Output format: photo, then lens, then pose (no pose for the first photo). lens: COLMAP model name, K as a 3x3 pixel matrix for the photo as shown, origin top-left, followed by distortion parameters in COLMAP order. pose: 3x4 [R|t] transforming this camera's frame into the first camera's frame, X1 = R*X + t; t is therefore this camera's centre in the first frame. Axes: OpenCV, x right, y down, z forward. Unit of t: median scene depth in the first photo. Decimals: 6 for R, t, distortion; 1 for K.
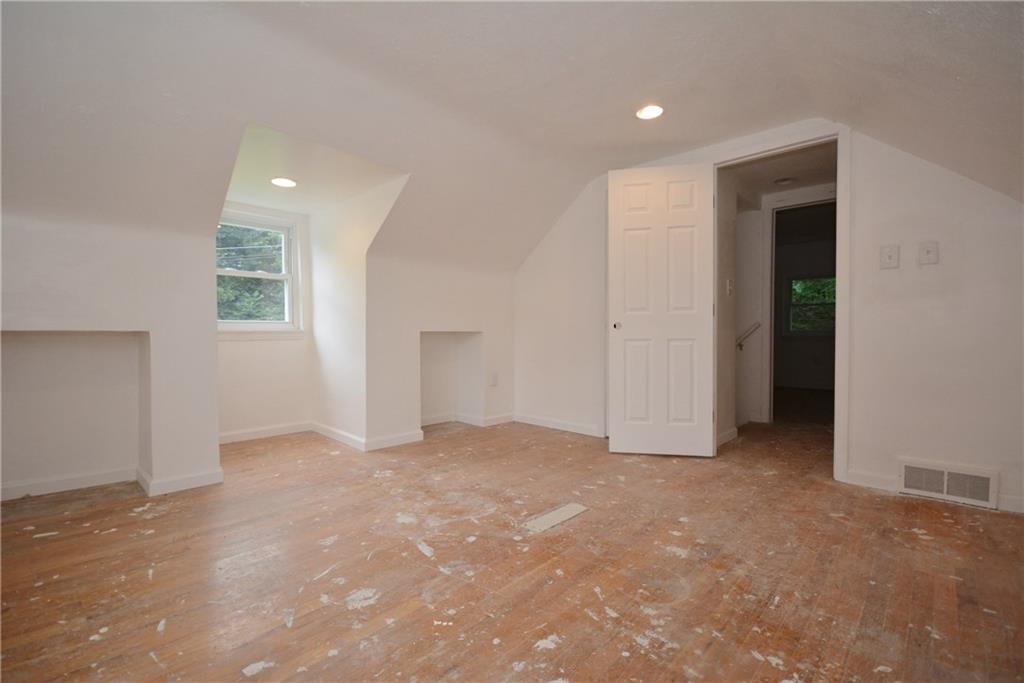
lens RADIAL K [[451.2, 0, 512.4], [0, 451.2, 344.4], [0, 0, 1]] dist [-0.000821, -0.007714]
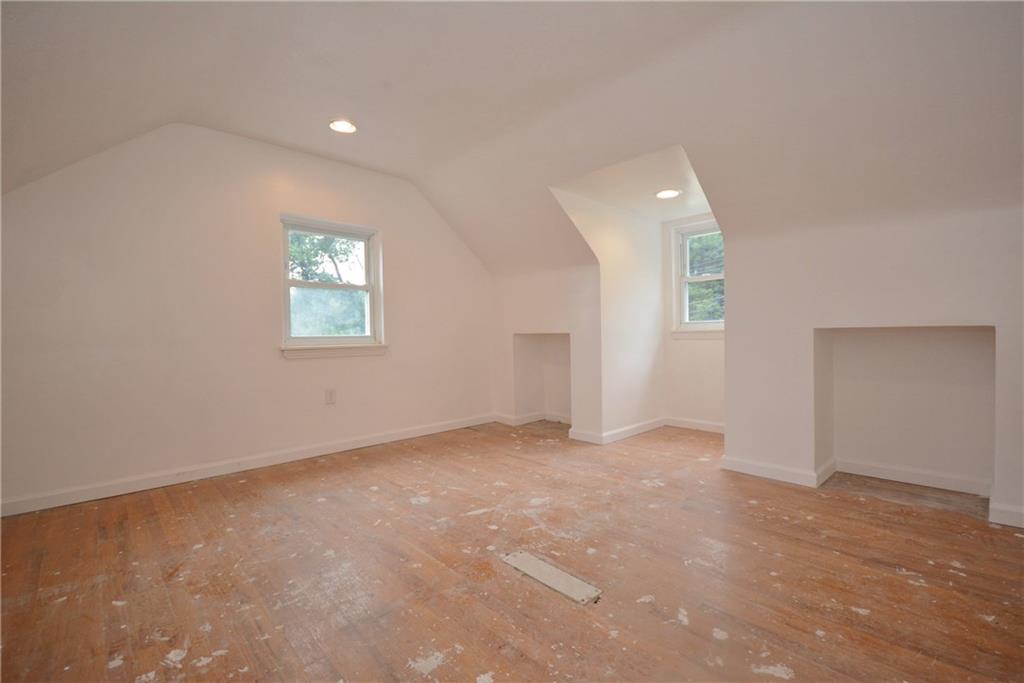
lens RADIAL K [[451.2, 0, 510.4], [0, 451.2, 340.2], [0, 0, 1]] dist [-0.000821, -0.007714]
pose [[-0.071679, 0.013317, -0.997339, 0.975222], [-0.010819, 0.999842, 0.014128, -0.031265], [0.997369, 0.011803, -0.071524, 1.112455]]
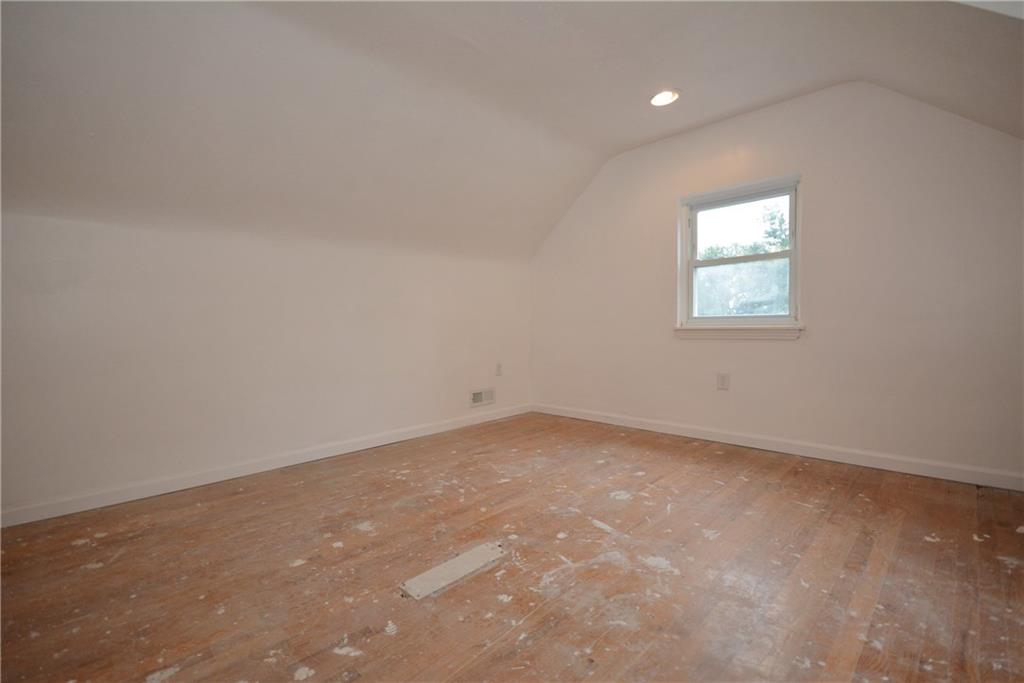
lens RADIAL K [[451.2, 0, 504.1], [0, 451.2, 338.5], [0, 0, 1]] dist [-0.000821, -0.007714]
pose [[-0.998157, 0.014925, 0.058822, -0.031583], [0.018481, 0.998005, 0.060371, -0.045301], [-0.057803, 0.061347, -0.996441, 1.933371]]
